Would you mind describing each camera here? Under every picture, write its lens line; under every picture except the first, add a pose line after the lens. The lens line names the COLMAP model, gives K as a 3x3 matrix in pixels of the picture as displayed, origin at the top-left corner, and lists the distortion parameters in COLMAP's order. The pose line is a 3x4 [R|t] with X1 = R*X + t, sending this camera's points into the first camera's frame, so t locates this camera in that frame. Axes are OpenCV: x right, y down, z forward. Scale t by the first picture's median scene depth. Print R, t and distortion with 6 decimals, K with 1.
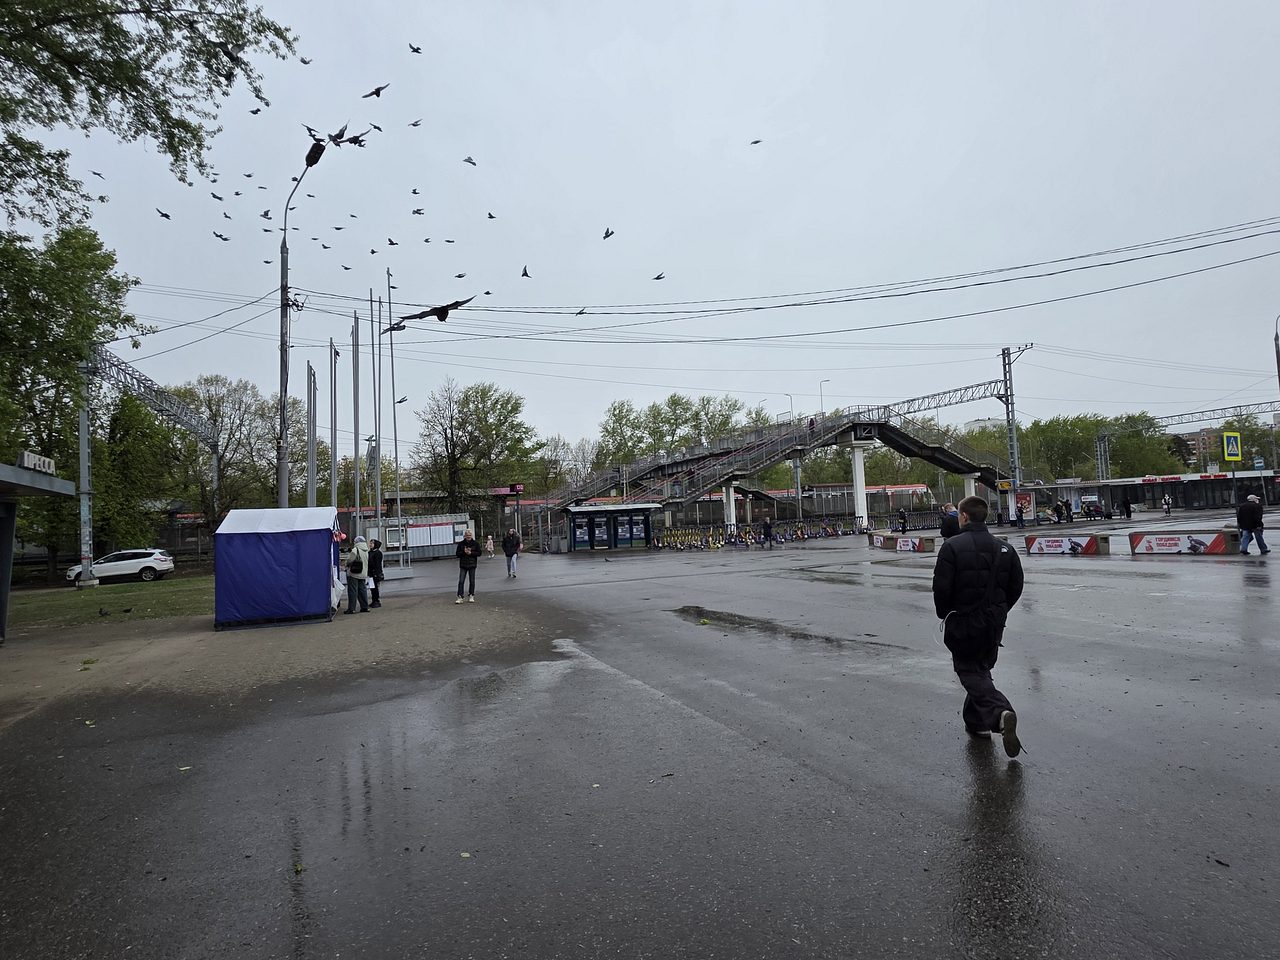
lens RADIAL K [[730.4, 0, 646.6], [0, 730.4, 475.8], [0, 0, 1]] dist [0.024863, -0.000528]
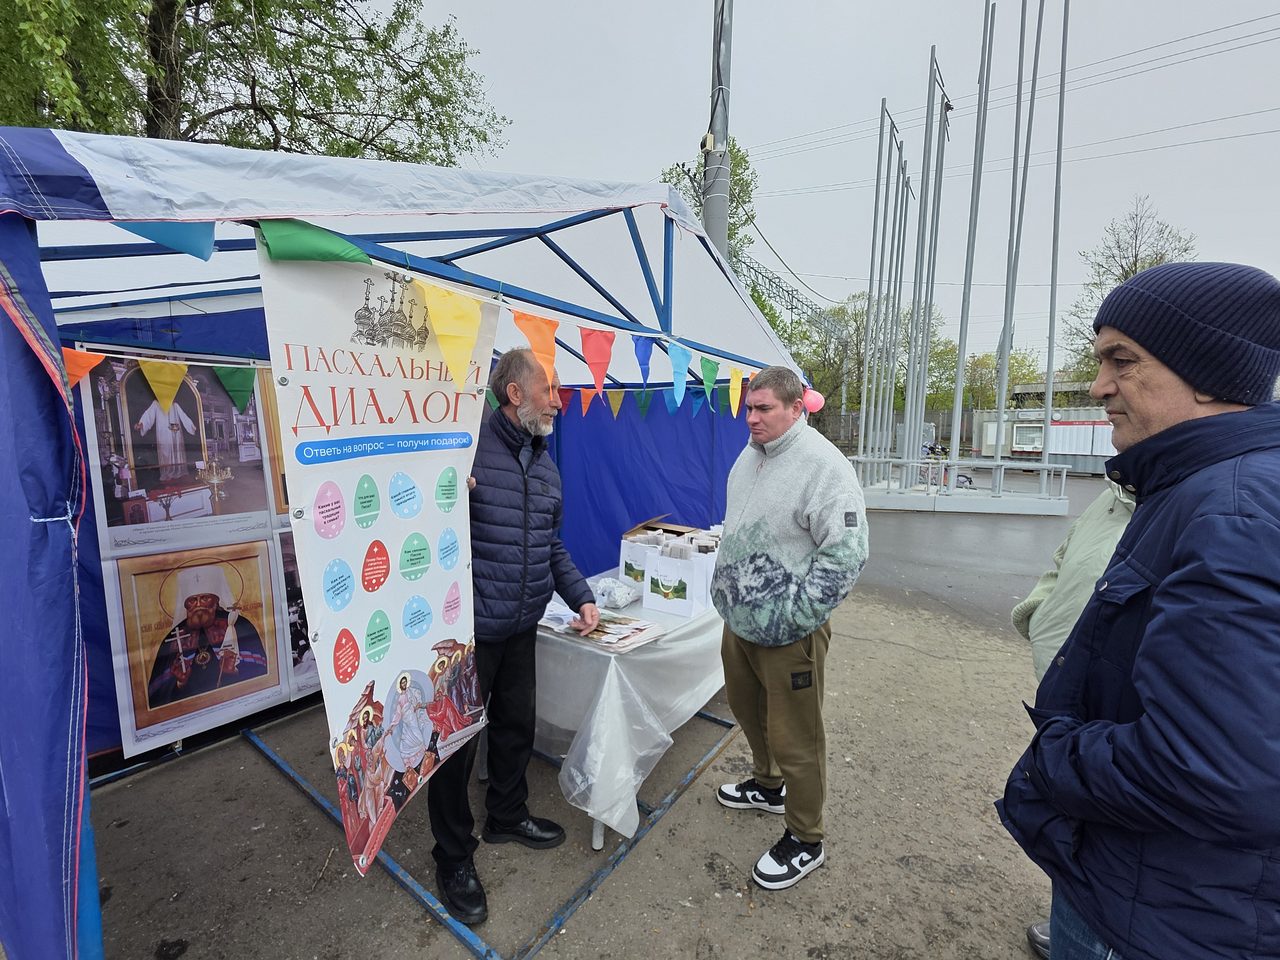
lens RADIAL K [[509.1, 0, 642.0], [0, 509.1, 486.3], [0, 0, 1]] dist [-0.002007, 0.001460]
pose [[0.572999, 0.134402, -0.808461, -0.131100], [0.016698, 0.984342, 0.175476, 0.033825], [0.819386, -0.114047, 0.561783, 0.364385]]
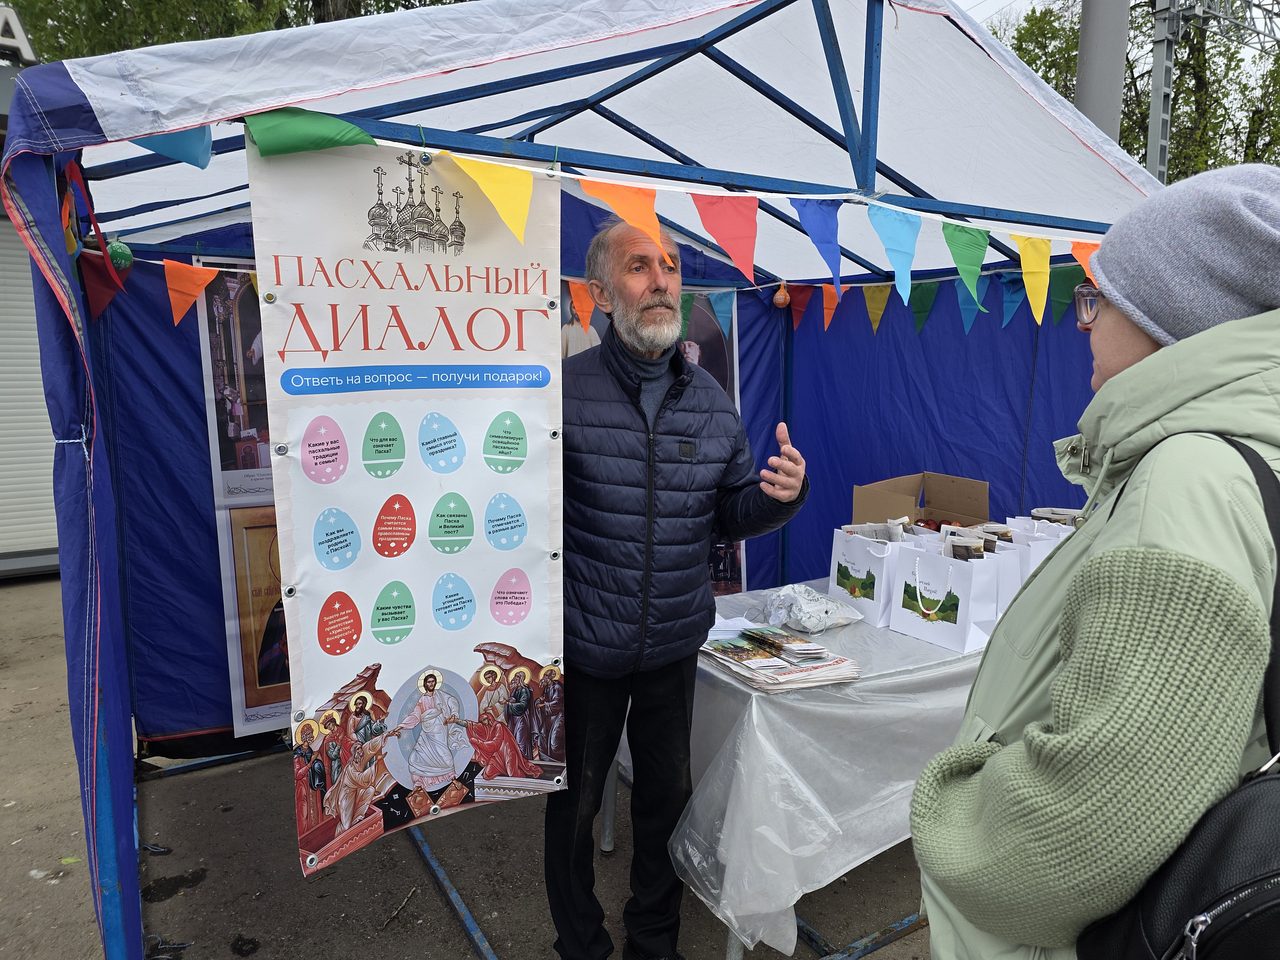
lens RADIAL K [[850.5, 0, 669.7], [0, 850.5, 487.0], [0, 0, 1]] dist [0.026171, -0.025112]
pose [[0.209256, 0.194866, -0.958248, -0.123568], [0.053681, 0.976176, 0.210235, 0.033787], [0.976386, -0.095433, 0.193810, 0.371809]]
